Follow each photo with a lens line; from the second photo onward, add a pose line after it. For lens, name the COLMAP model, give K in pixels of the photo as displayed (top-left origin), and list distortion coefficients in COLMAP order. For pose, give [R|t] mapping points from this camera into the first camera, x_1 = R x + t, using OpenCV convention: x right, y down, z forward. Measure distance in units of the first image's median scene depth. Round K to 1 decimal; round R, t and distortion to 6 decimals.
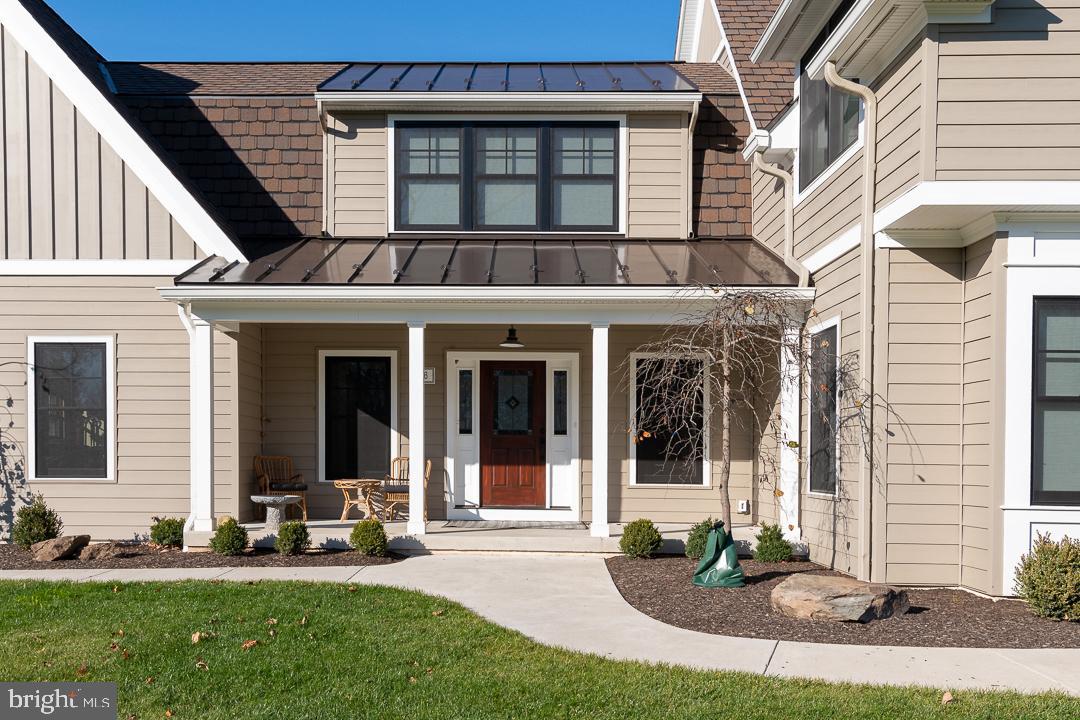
lens RADIAL K [[988.8, 0, 451.6], [0, 988.8, 463.9], [0, 0, 1]] dist [0.026494, 0.000000]
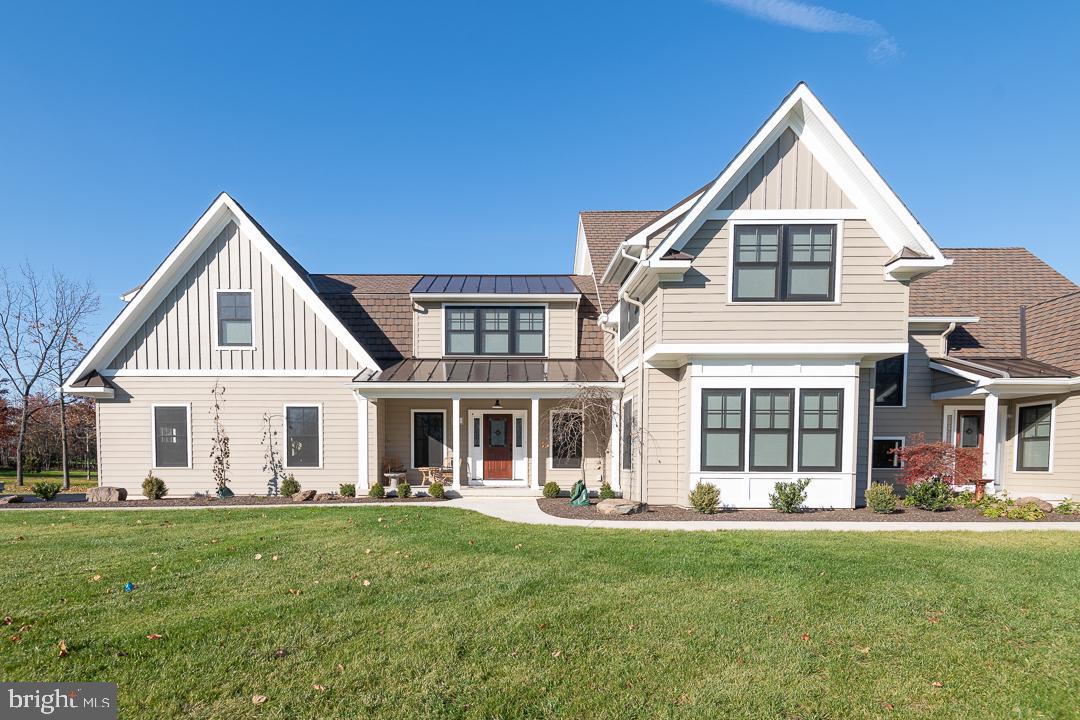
lens RADIAL K [[523.7, 0, 486.6], [0, 523.7, 474.7], [0, 0, 1]] dist [0.014683, -0.006874]
pose [[0.999443, -0.008238, 0.032342, -0.005137], [0.007678, 0.999819, 0.017387, 0.015204], [-0.032479, -0.017129, 0.999326, -0.213695]]
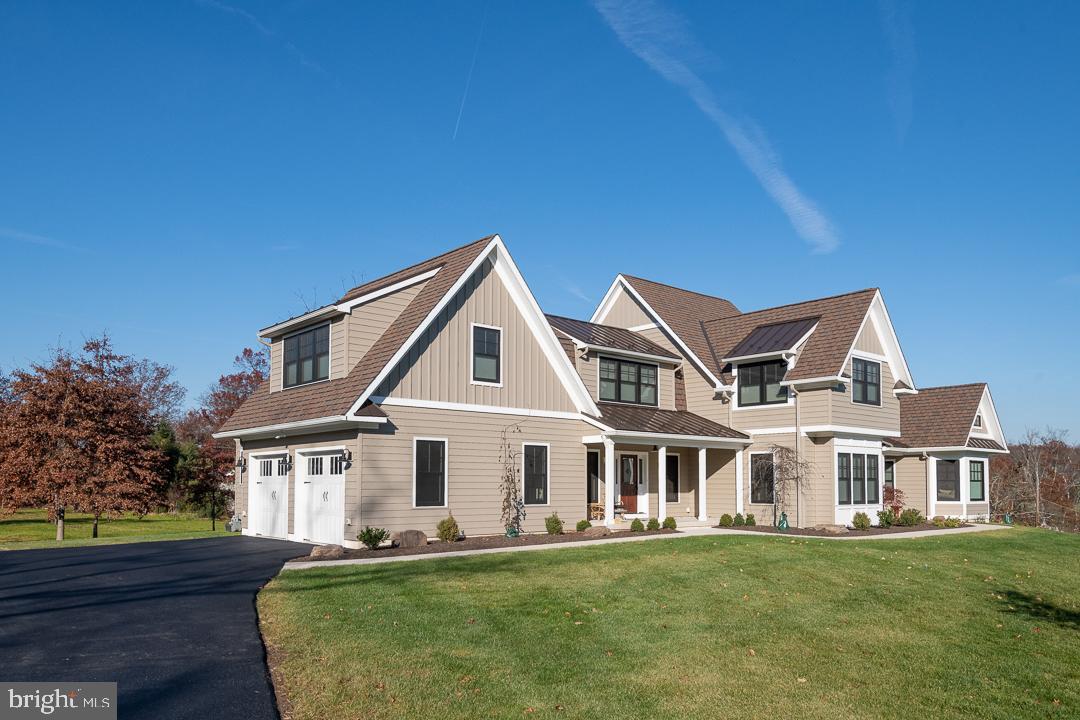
lens RADIAL K [[766.5, 0, 540.7], [0, 766.5, 457.8], [0, 0, 1]] dist [0.019160, -0.002279]
pose [[0.730856, 0.016598, 0.682330, -1.678183], [0.011714, 0.999252, -0.036854, -0.030923], [-0.682431, 0.034928, 0.730115, -0.315731]]
